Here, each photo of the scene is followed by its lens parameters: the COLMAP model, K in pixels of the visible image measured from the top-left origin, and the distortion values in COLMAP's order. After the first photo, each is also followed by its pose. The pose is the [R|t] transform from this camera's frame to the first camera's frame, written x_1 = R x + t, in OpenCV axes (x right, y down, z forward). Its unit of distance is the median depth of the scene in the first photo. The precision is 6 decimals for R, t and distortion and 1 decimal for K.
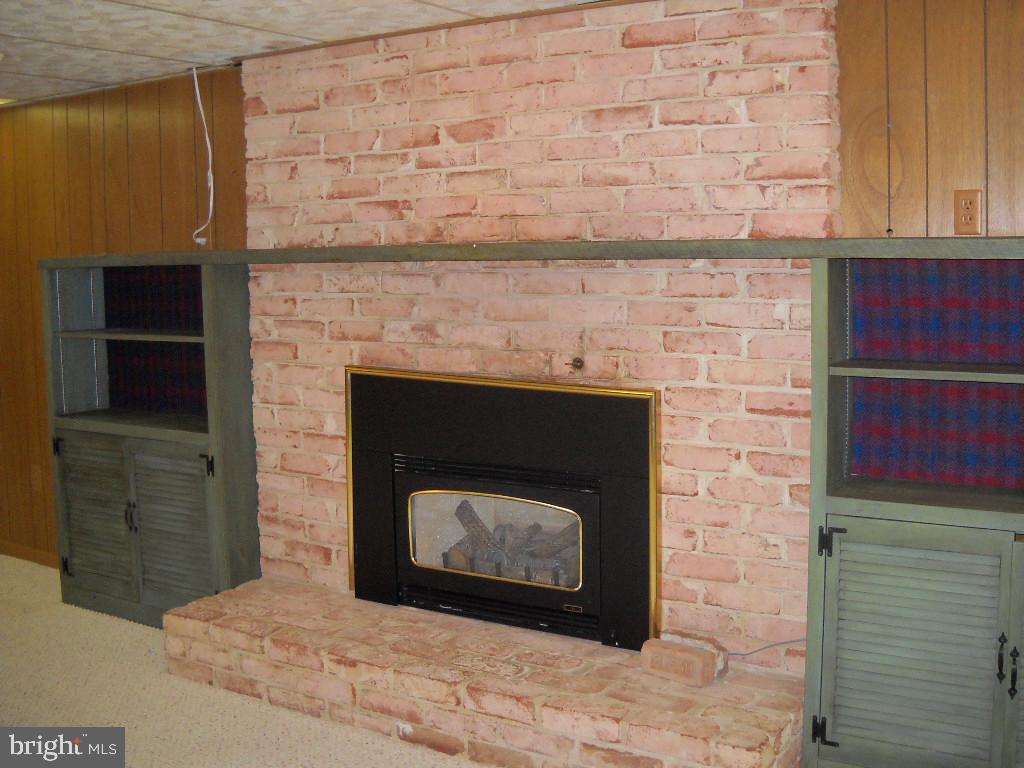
lens RADIAL K [[1164.5, 0, 518.0], [0, 1164.5, 355.3], [0, 0, 1]] dist [-0.267575, 0.260211]
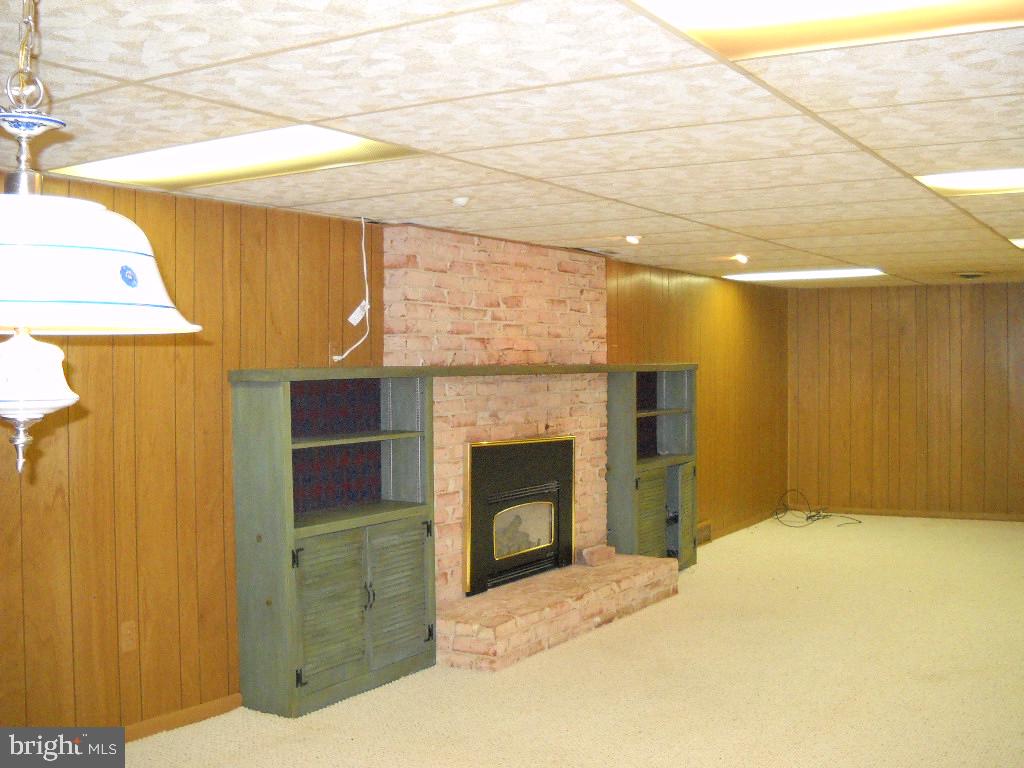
lens RADIAL K [[1164.5, 0, 518.0], [0, 1164.5, 355.3], [0, 0, 1]] dist [-0.267575, 0.260211]
pose [[-0.014004, 0.018465, 0.999731, -1.767269], [0.092467, 0.995569, -0.017093, -0.077435], [-0.995617, 0.092203, -0.015650, 0.984879]]
